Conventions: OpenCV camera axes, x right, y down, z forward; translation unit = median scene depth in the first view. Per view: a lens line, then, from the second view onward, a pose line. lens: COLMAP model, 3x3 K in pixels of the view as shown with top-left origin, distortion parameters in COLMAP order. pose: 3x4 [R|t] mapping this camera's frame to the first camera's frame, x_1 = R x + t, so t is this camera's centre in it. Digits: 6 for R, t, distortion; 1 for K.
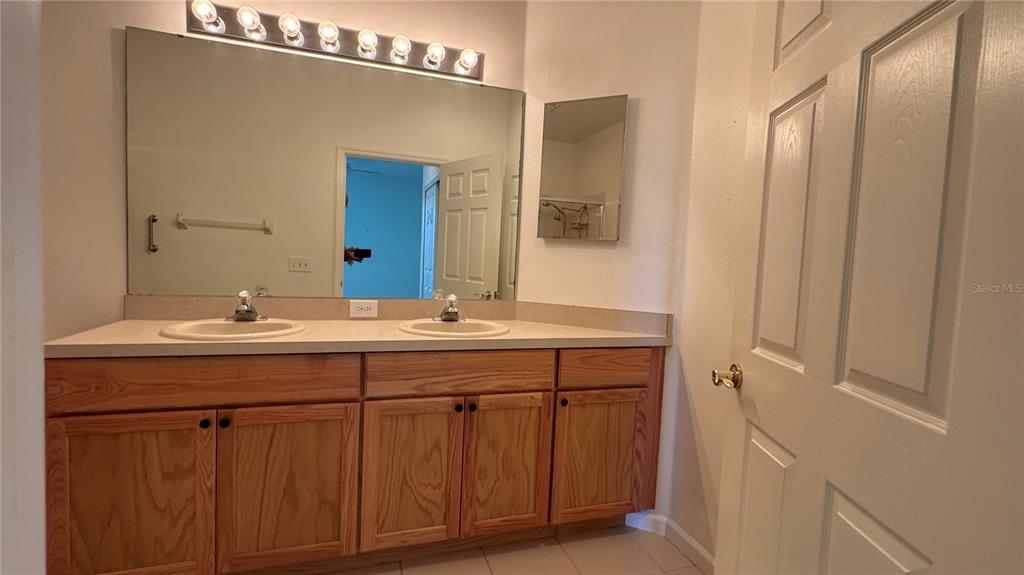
lens RADIAL K [[460.1, 0, 510.2], [0, 460.1, 288.1], [0, 0, 1]] dist [-0.001088, -0.000136]
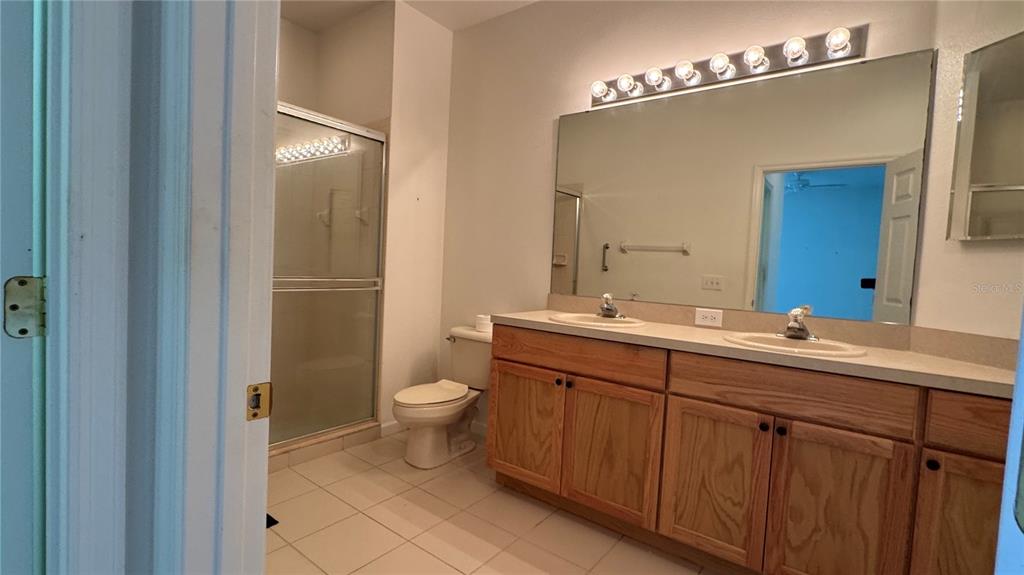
lens RADIAL K [[460.1, 0, 506.9], [0, 460.1, 287.1], [0, 0, 1]] dist [-0.001088, -0.000136]
pose [[0.570330, 0.023360, -0.821084, 0.331337], [-0.074251, 0.996969, -0.023212, 0.041267], [0.818053, 0.074205, 0.570336, 0.035178]]
